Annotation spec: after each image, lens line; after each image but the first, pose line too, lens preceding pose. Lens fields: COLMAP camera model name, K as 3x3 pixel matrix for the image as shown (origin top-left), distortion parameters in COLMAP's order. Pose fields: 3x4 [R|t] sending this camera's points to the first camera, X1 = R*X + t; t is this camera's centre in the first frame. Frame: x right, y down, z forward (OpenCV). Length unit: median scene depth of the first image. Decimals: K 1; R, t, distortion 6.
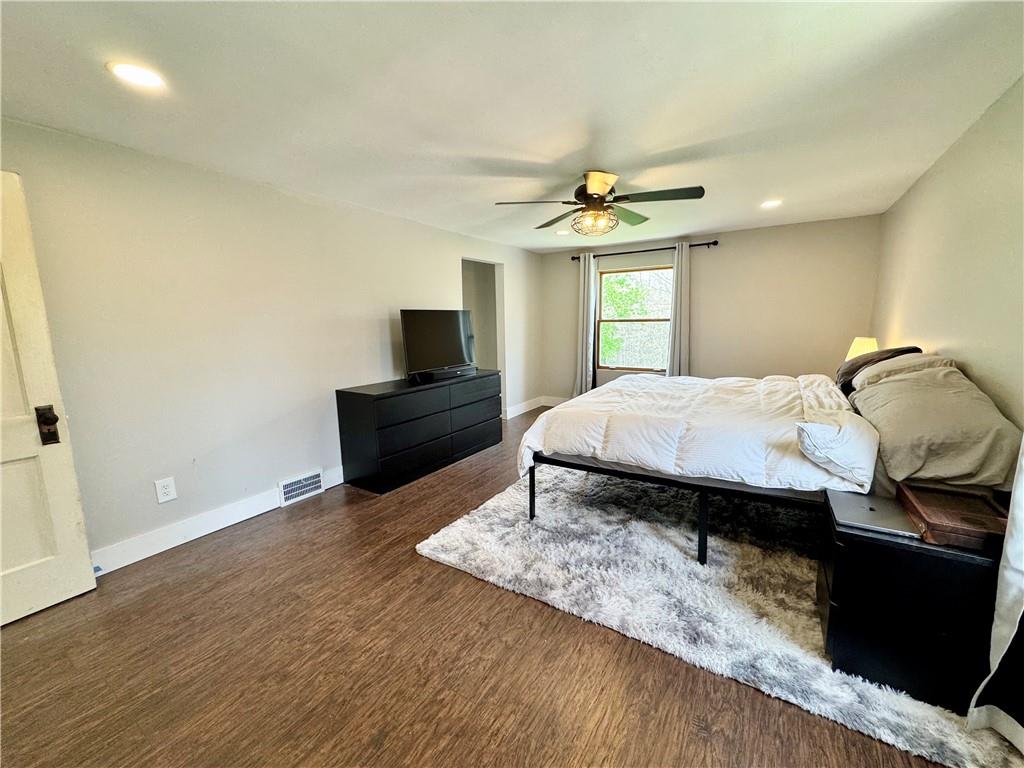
lens RADIAL K [[405.6, 0, 512.0], [0, 405.6, 384.0], [0, 0, 1]] dist [-0.001641, -0.000084]
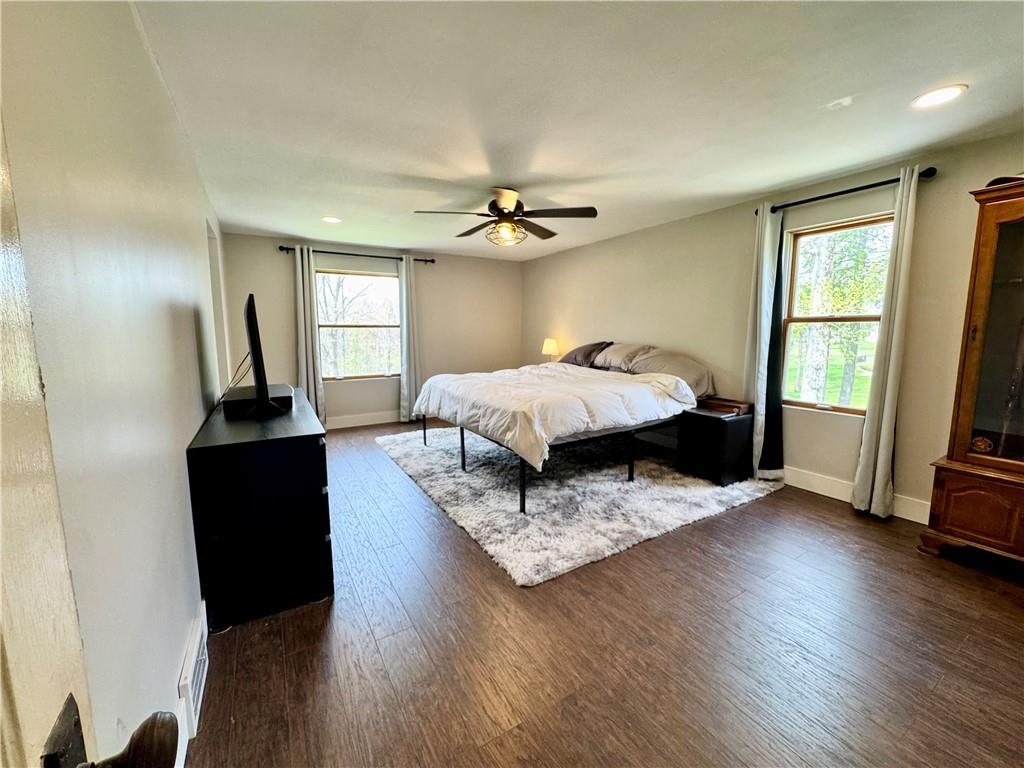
lens RADIAL K [[410.1, 0, 507.9], [0, 410.1, 381.1], [0, 0, 1]] dist [0.000139, 0.000231]
pose [[0.444776, -0.099915, 0.890051, -1.008250], [0.128136, 0.990634, 0.047174, -0.065684], [-0.886428, 0.093066, 0.453413, 0.616101]]
